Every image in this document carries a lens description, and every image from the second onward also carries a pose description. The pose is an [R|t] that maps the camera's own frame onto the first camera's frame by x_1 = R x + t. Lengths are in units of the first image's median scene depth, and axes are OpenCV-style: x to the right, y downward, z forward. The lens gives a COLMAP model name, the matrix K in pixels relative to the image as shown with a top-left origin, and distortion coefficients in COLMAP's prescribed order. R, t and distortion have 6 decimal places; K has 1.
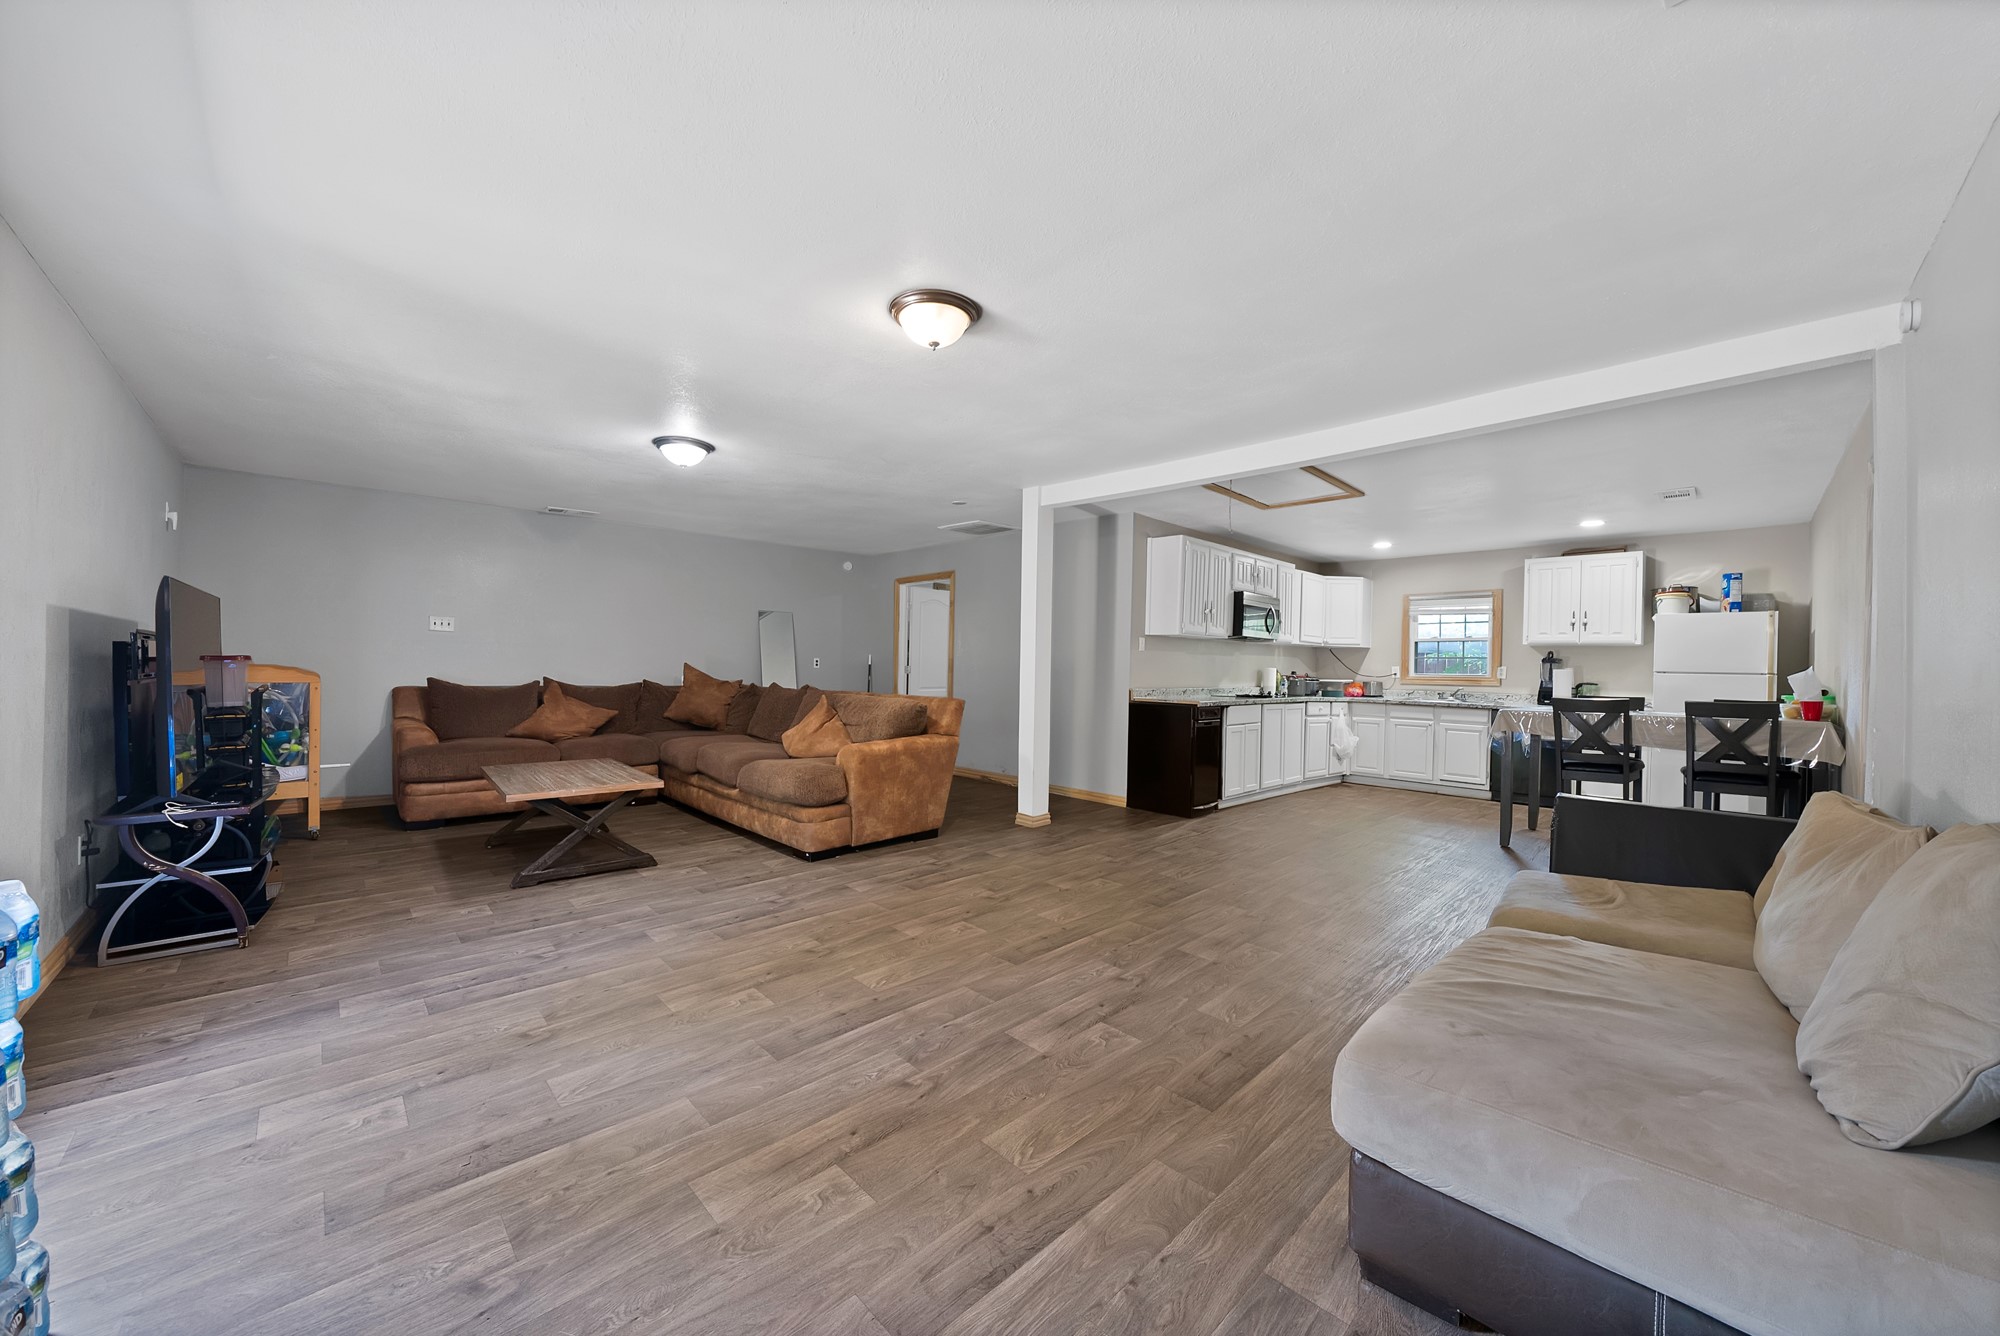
lens RADIAL K [[710.8, 0, 1009.2], [0, 710.8, 688.0], [0, 0, 1]] dist [-0.022366, 0.001885]
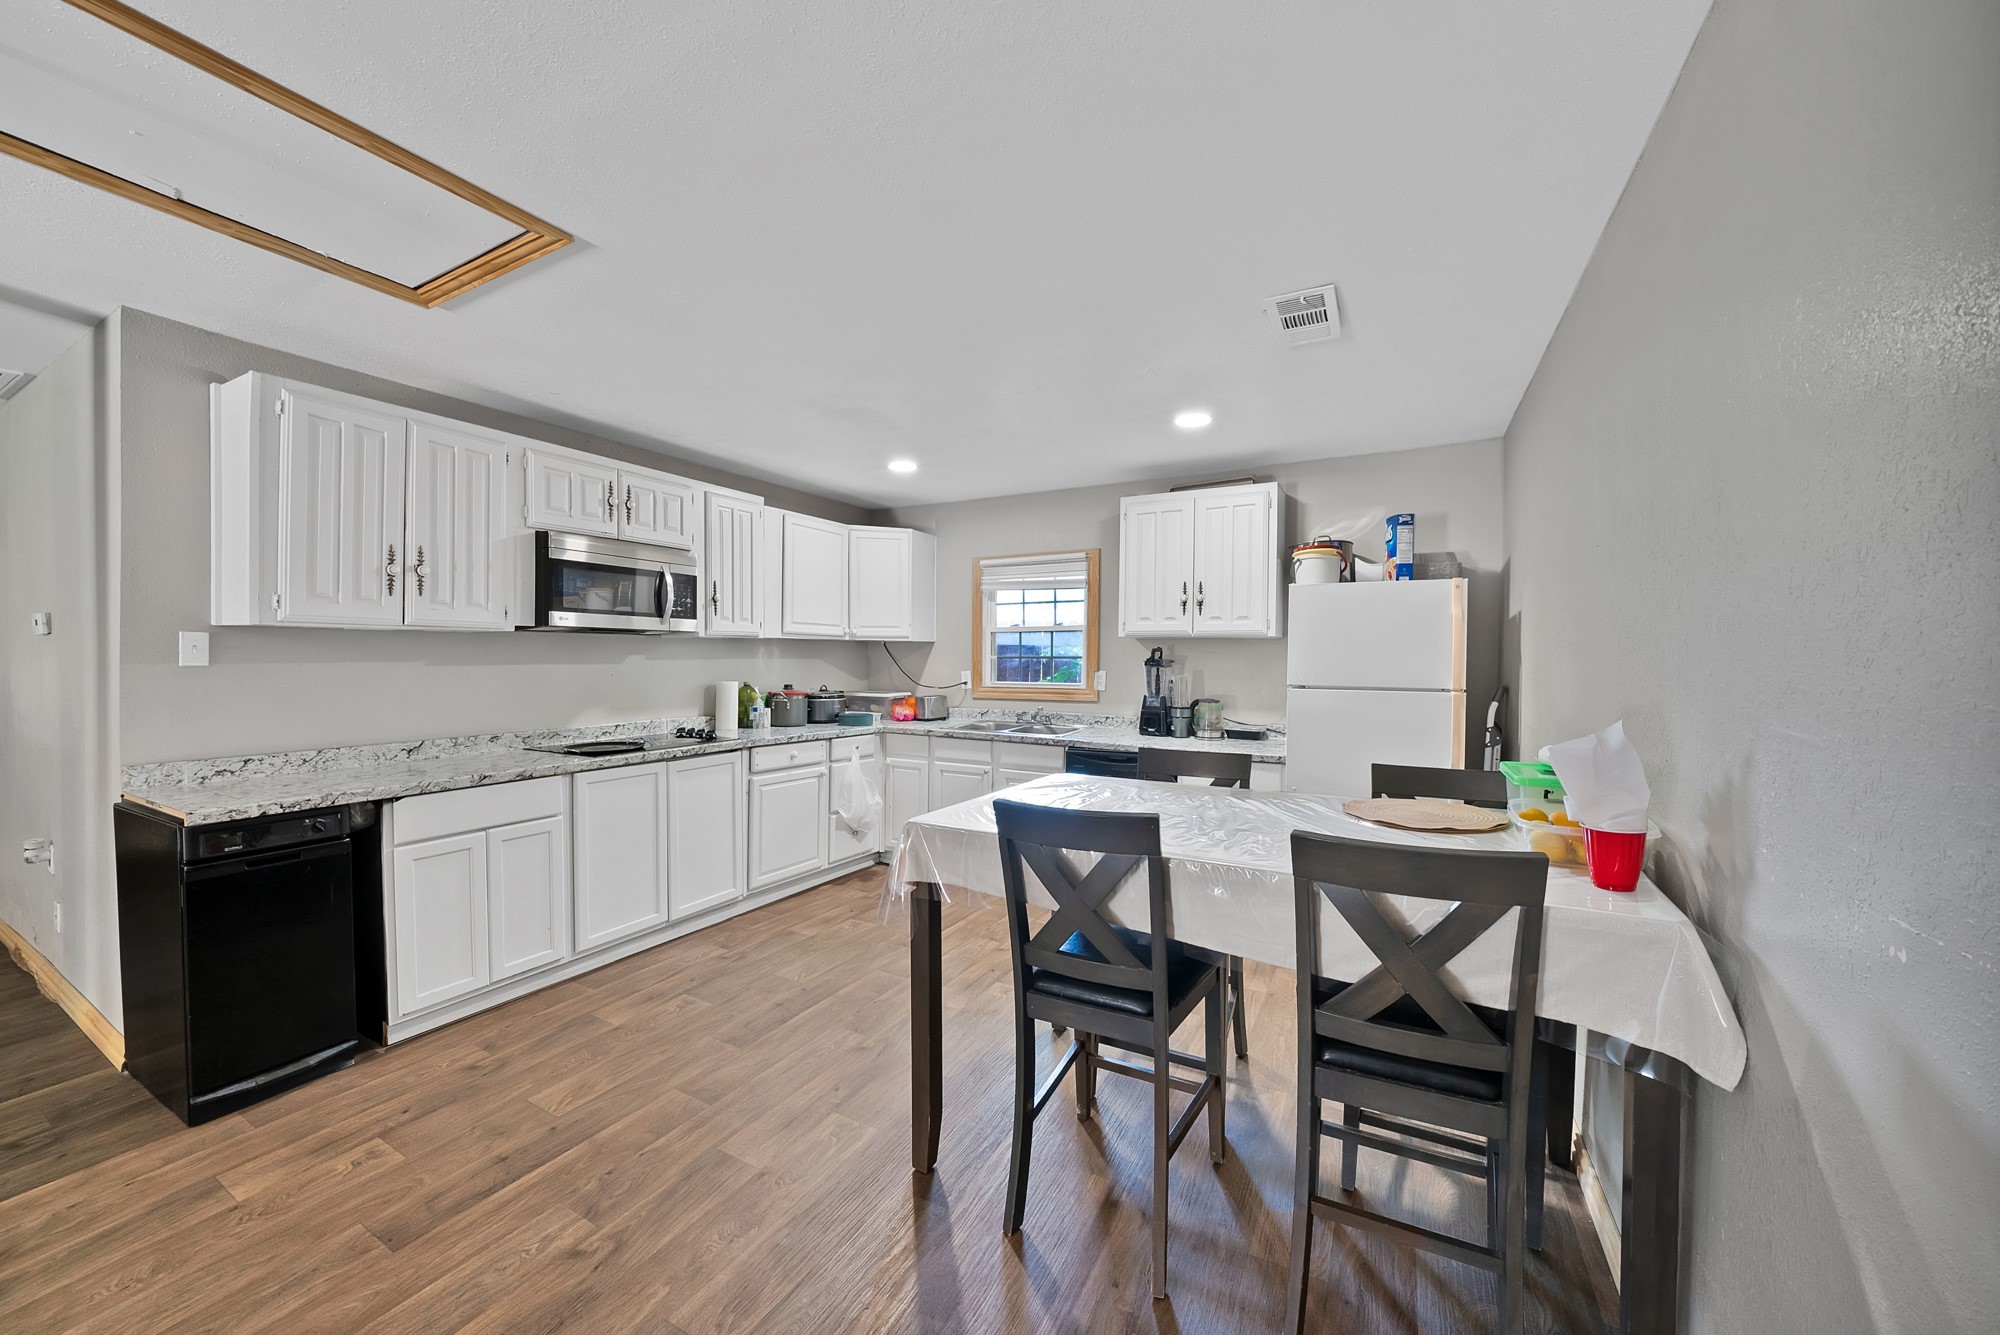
lens RADIAL K [[710.8, 0, 1001.4], [0, 710.8, 660.6], [0, 0, 1]] dist [-0.022366, 0.001885]
pose [[0.957766, -0.016539, 0.287074, 0.468458], [0.021136, 0.999693, -0.012923, -0.036324], [-0.286772, 0.018445, 0.957821, 0.452884]]
